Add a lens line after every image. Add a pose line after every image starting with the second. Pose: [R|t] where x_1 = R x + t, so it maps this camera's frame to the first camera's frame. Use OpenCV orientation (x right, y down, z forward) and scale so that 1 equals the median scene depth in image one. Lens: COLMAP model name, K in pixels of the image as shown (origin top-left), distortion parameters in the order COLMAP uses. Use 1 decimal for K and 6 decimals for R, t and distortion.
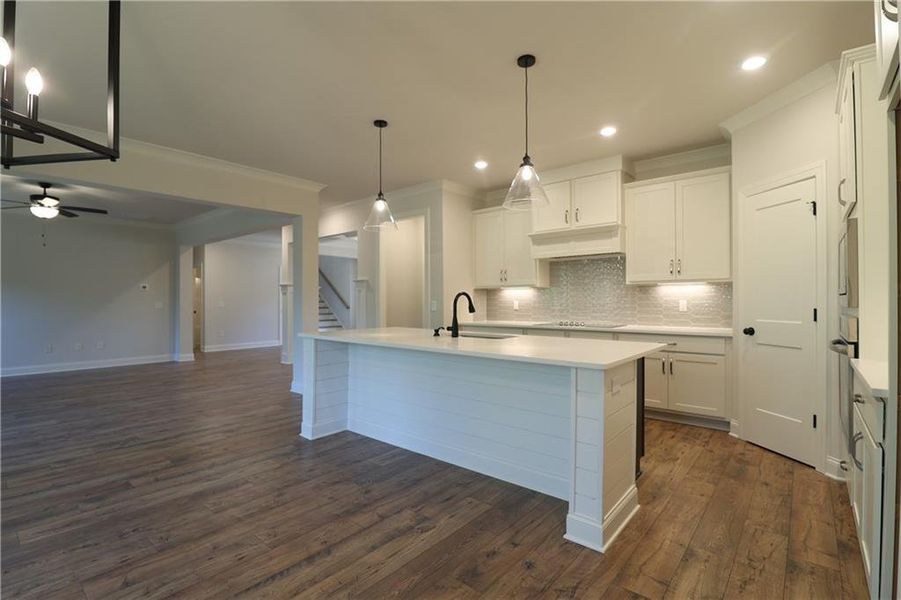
lens RADIAL K [[418.2, 0, 448.4], [0, 418.2, 298.0], [0, 0, 1]] dist [-0.001919, -0.012020]
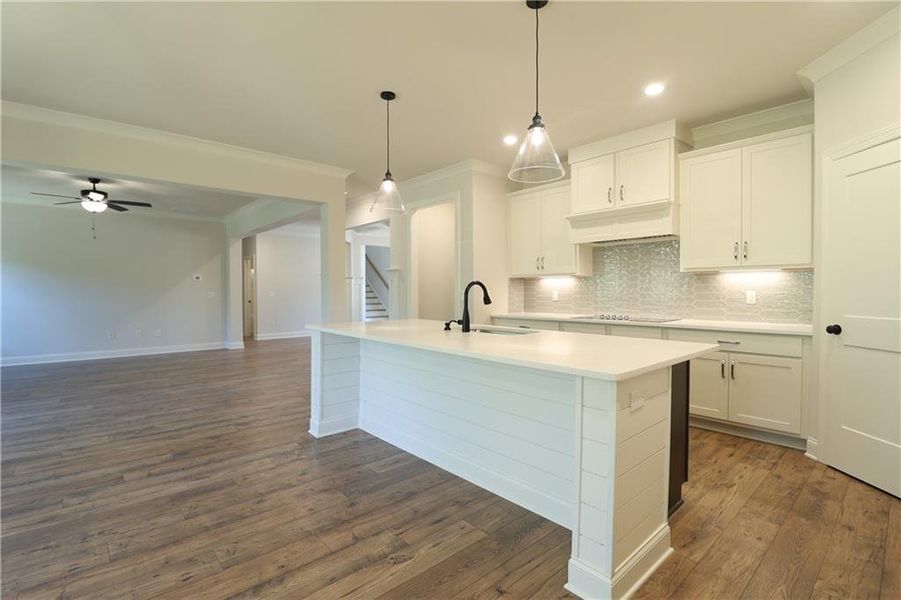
lens RADIAL K [[418.2, 0, 448.4], [0, 418.2, 298.0], [0, 0, 1]] dist [-0.001919, -0.012020]
pose [[0.990608, 0.003080, -0.136694, 0.089906], [0.000100, 0.999730, 0.023252, 0.001064], [0.136729, -0.023047, 0.990340, 0.106373]]
